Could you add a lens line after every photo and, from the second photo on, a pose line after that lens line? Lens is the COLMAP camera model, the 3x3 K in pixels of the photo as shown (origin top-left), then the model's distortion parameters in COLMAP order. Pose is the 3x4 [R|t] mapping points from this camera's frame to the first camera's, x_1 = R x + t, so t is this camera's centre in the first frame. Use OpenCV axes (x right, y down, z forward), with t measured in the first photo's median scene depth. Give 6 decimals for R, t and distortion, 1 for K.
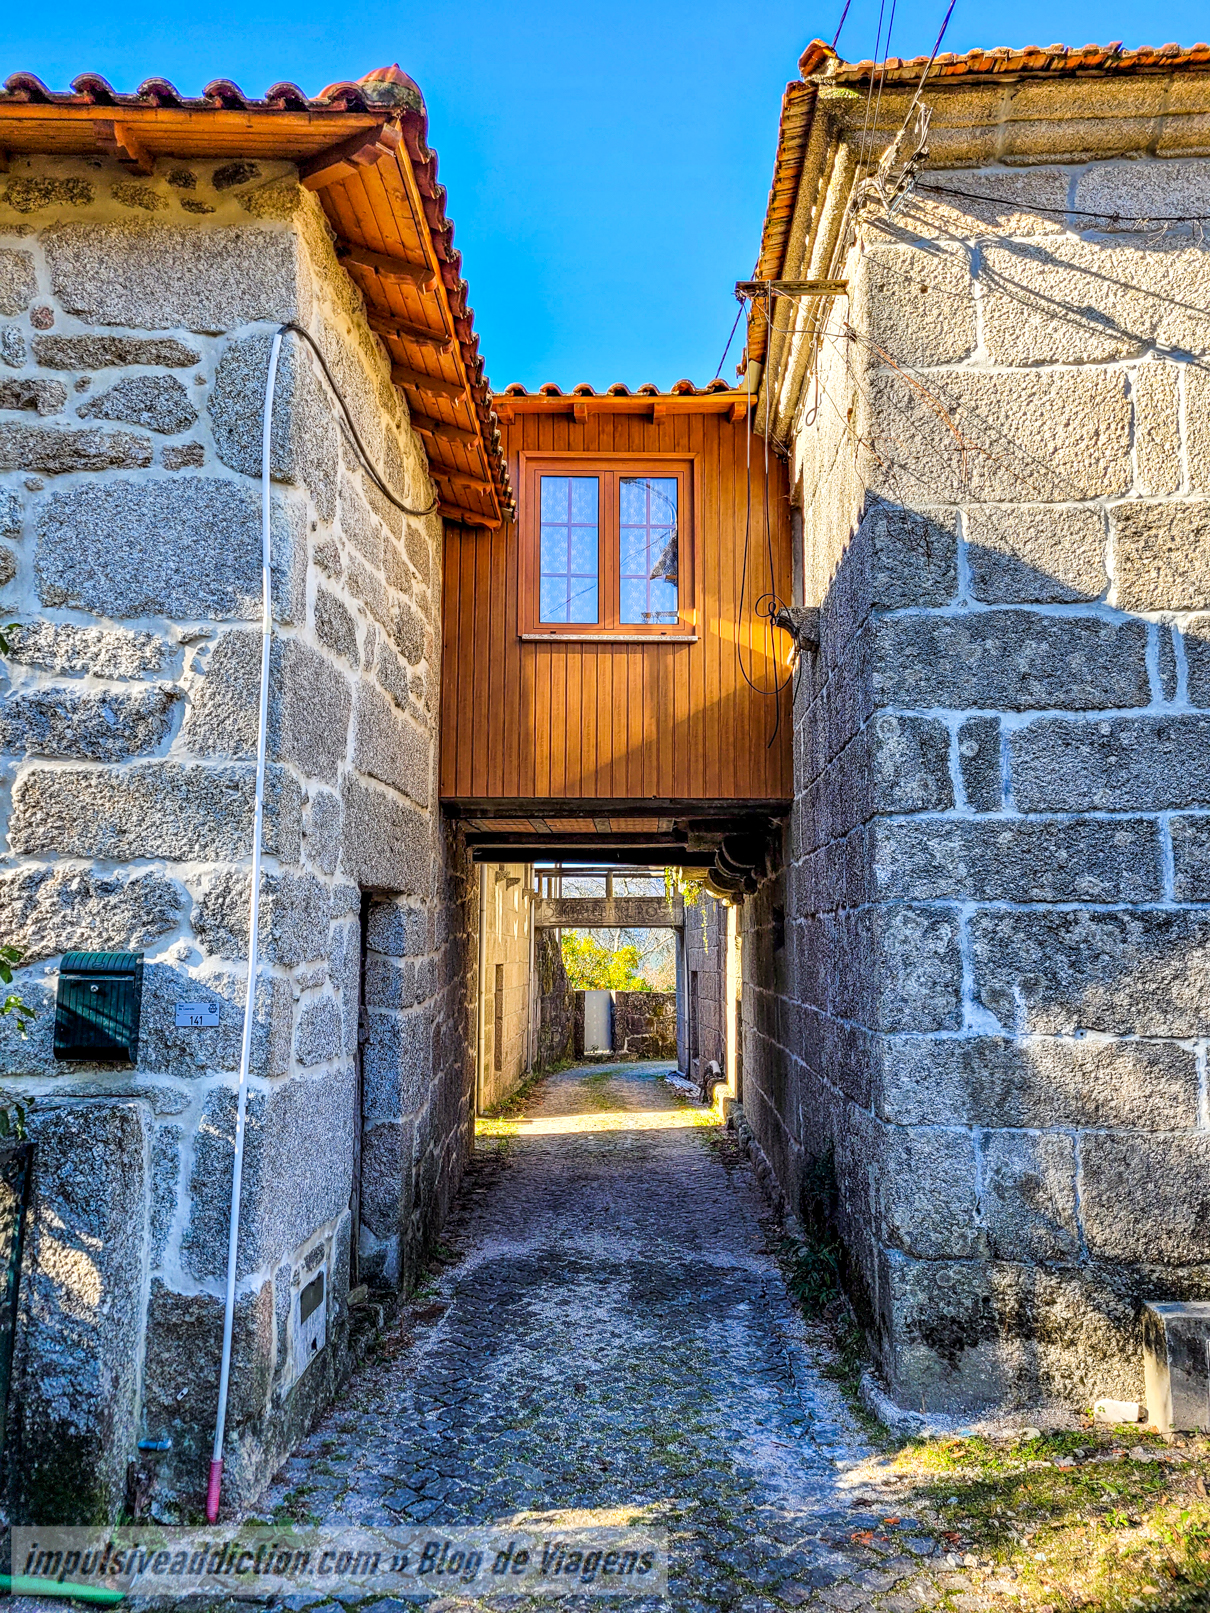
lens RADIAL K [[1203.1, 0, 605.0], [0, 1203.1, 806.5], [0, 0, 1]] dist [0.092453, -0.080002]
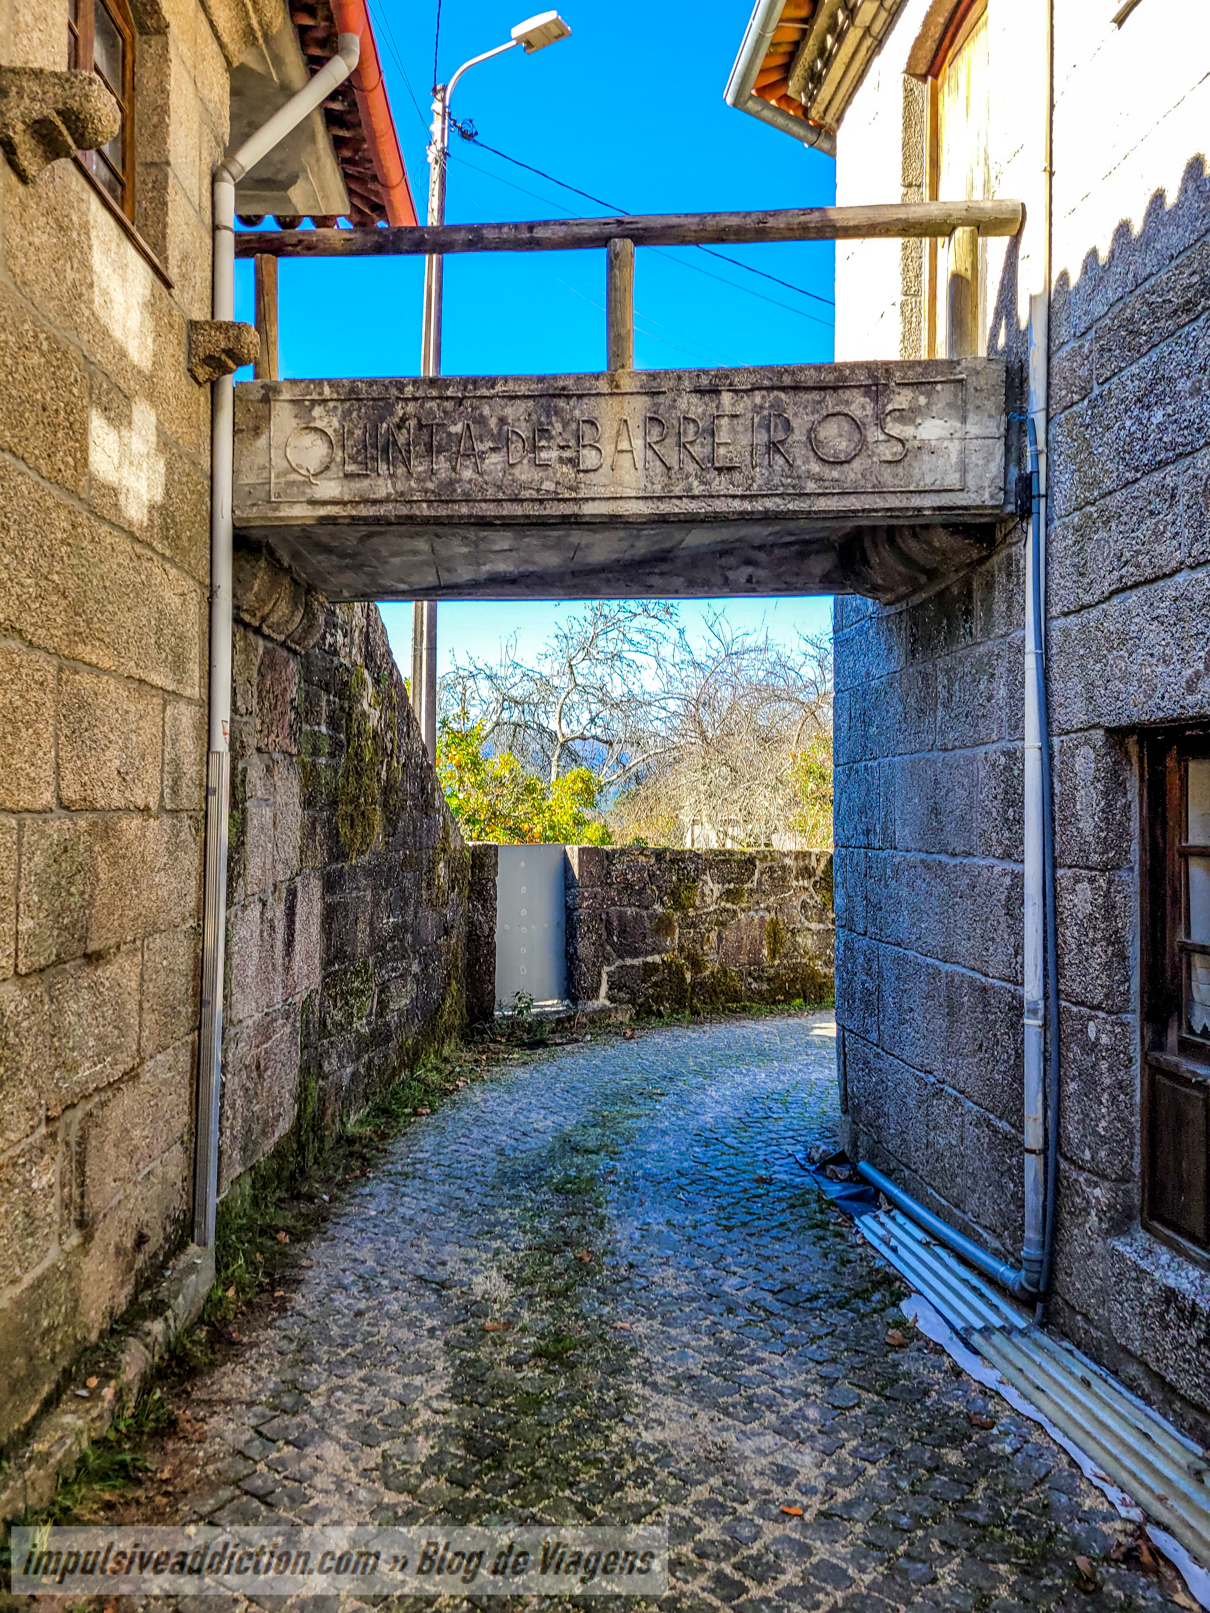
lens RADIAL K [[1203.1, 0, 605.0], [0, 1203.1, 806.5], [0, 0, 1]] dist [0.092453, -0.080002]
pose [[0.997652, 0.006990, 0.068128, -0.008840], [-0.014948, 0.993017, 0.117016, 0.096908], [-0.066835, -0.117760, 0.990790, 0.630569]]
